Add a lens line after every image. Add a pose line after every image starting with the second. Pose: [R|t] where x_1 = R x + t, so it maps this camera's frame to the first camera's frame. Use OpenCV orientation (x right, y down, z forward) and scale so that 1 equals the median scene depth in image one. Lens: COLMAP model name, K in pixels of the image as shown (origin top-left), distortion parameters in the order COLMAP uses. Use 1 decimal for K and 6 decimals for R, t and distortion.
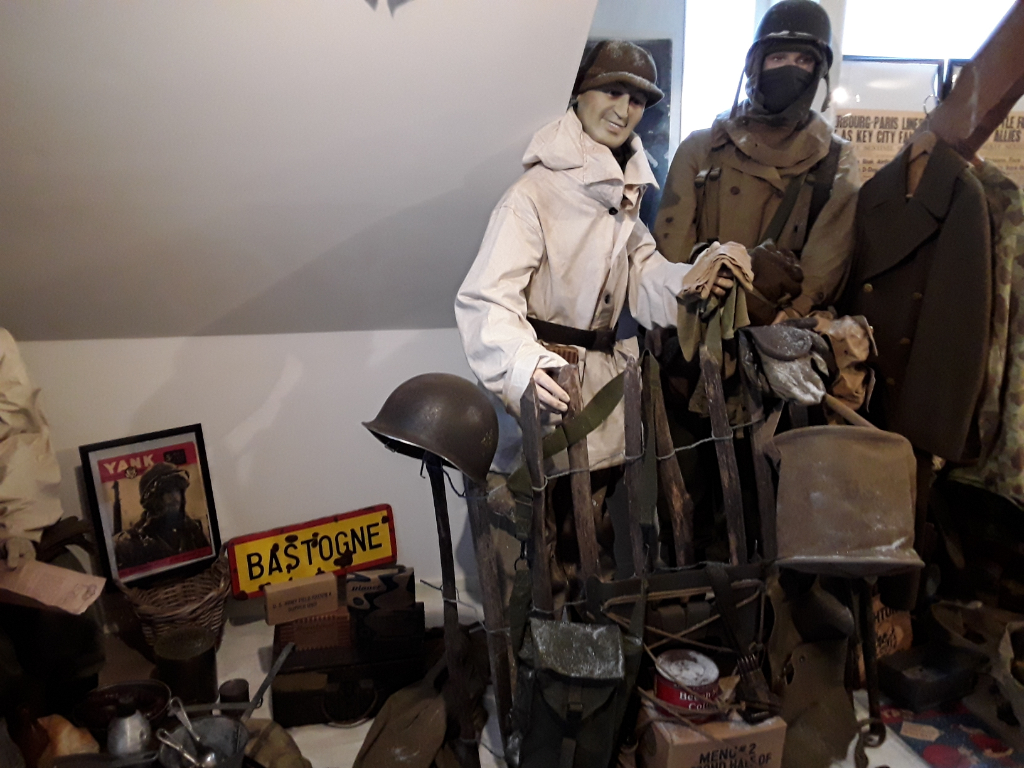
lens RADIAL K [[850.0, 0, 498.3], [0, 850.0, 381.4], [0, 0, 1]] dist [0.099145, -0.157877]
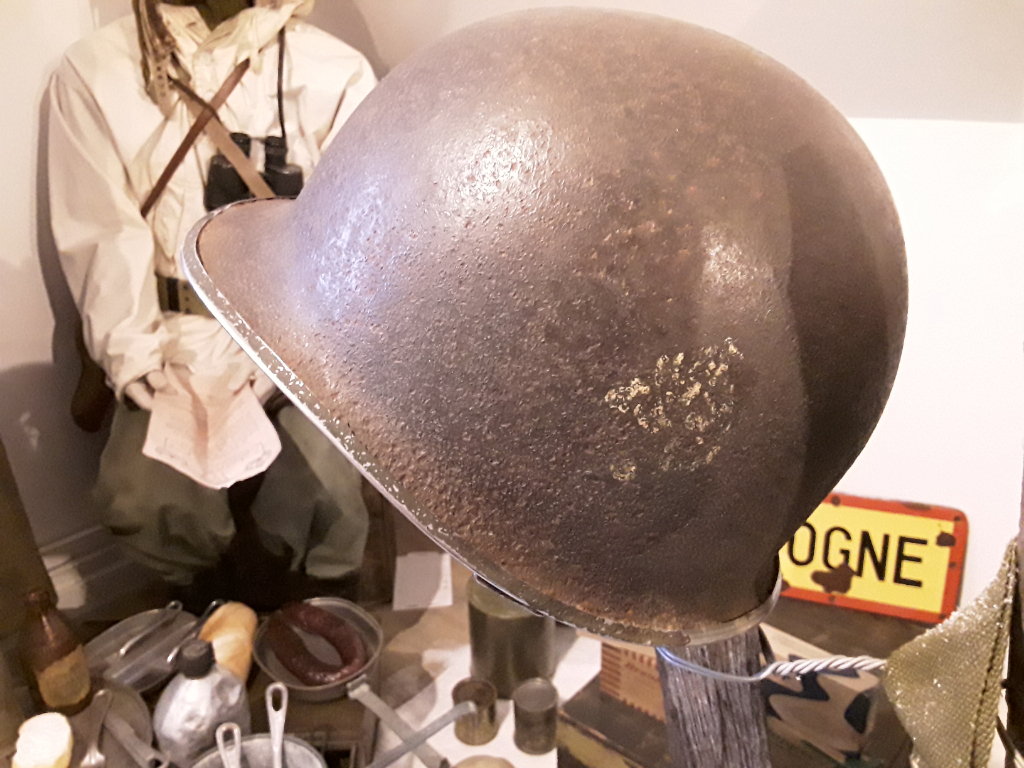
lens RADIAL K [[850.0, 0, 477.7], [0, 850.0, 387.7], [0, 0, 1]] dist [0.099145, -0.157877]
pose [[0.596647, 0.276035, -0.753536, 0.065522], [-0.171886, 0.961147, 0.215988, 0.024091], [0.783880, 0.000653, 0.620912, 0.604083]]
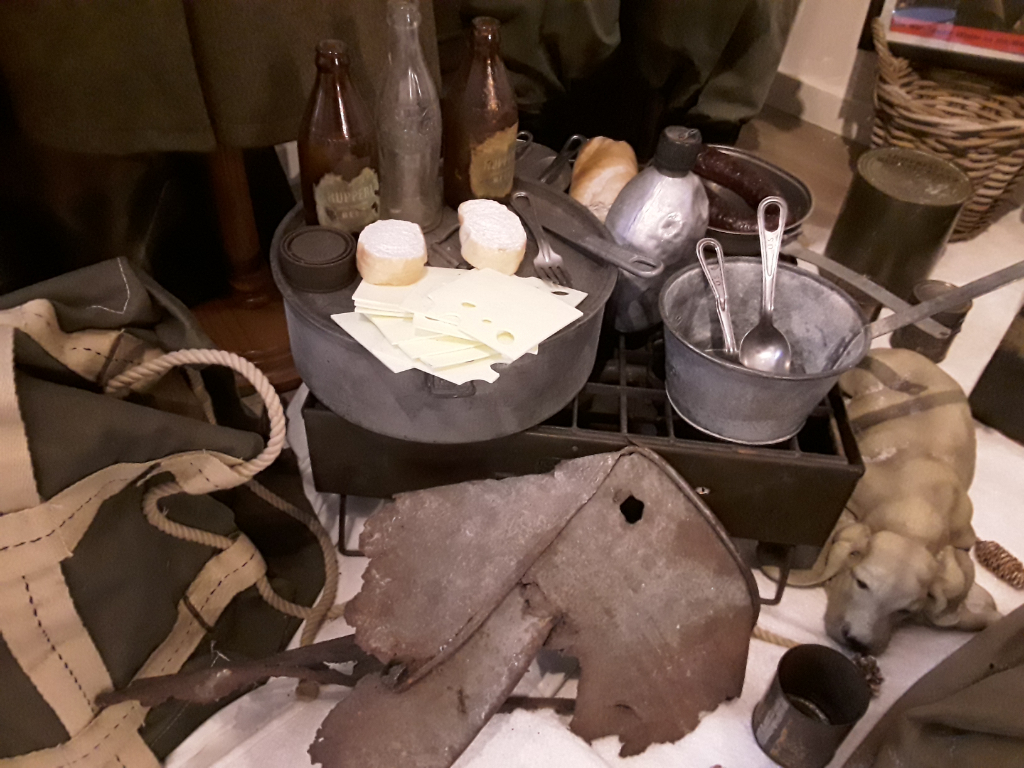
lens RADIAL K [[850.0, 0, 461.6], [0, 850.0, 398.7], [0, 0, 1]] dist [0.099145, -0.157877]
pose [[0.492340, 0.601515, -0.629111, -0.094859], [-0.252076, 0.790344, 0.558403, 0.195911], [0.833102, -0.116340, 0.540745, 0.498144]]
